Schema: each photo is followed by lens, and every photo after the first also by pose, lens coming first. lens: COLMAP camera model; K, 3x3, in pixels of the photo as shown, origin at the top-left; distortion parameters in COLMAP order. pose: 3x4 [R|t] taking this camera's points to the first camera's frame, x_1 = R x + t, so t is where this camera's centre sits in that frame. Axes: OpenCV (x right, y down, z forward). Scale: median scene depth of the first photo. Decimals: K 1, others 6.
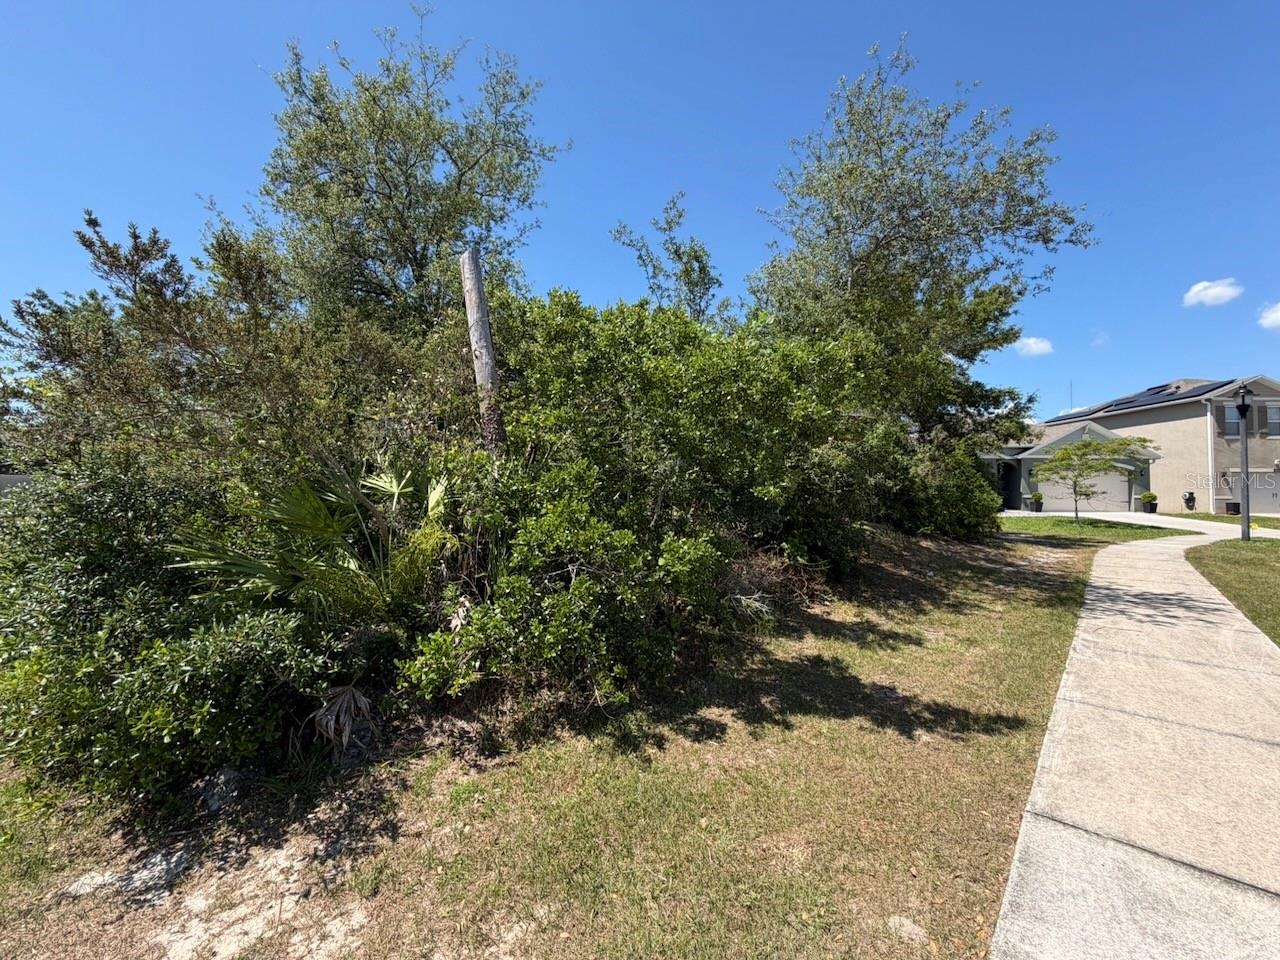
lens RADIAL K [[514.2, 0, 641.9], [0, 514.2, 482.4], [0, 0, 1]] dist [-0.003013, -0.000573]
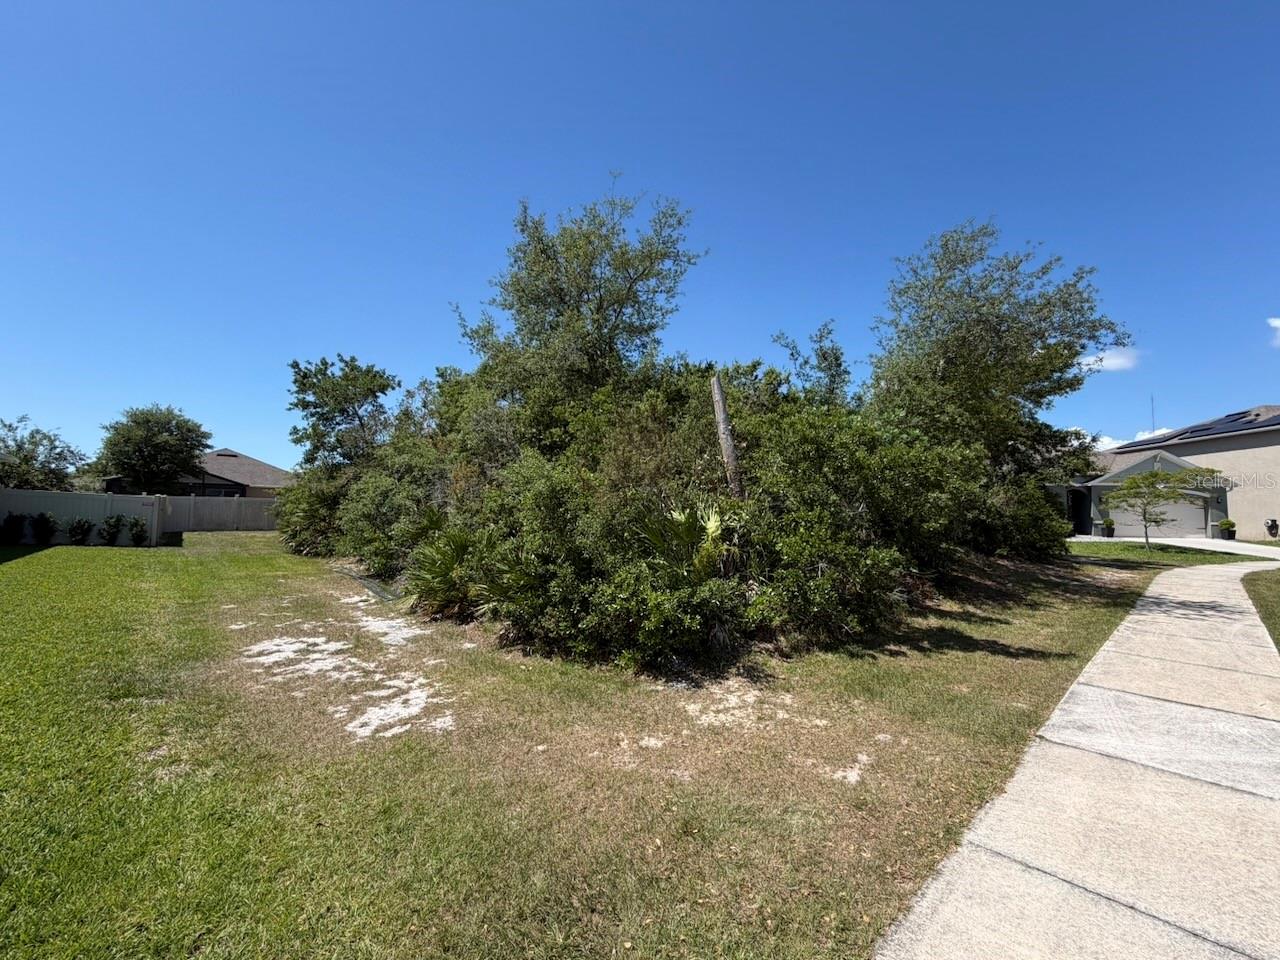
lens RADIAL K [[514.2, 0, 637.8], [0, 514.2, 482.6], [0, 0, 1]] dist [-0.003013, -0.000573]
pose [[0.995526, 0.003018, -0.094437, -0.155008], [-0.006561, 0.999285, -0.037223, -0.015136], [0.094257, 0.037676, 0.994835, -0.238650]]
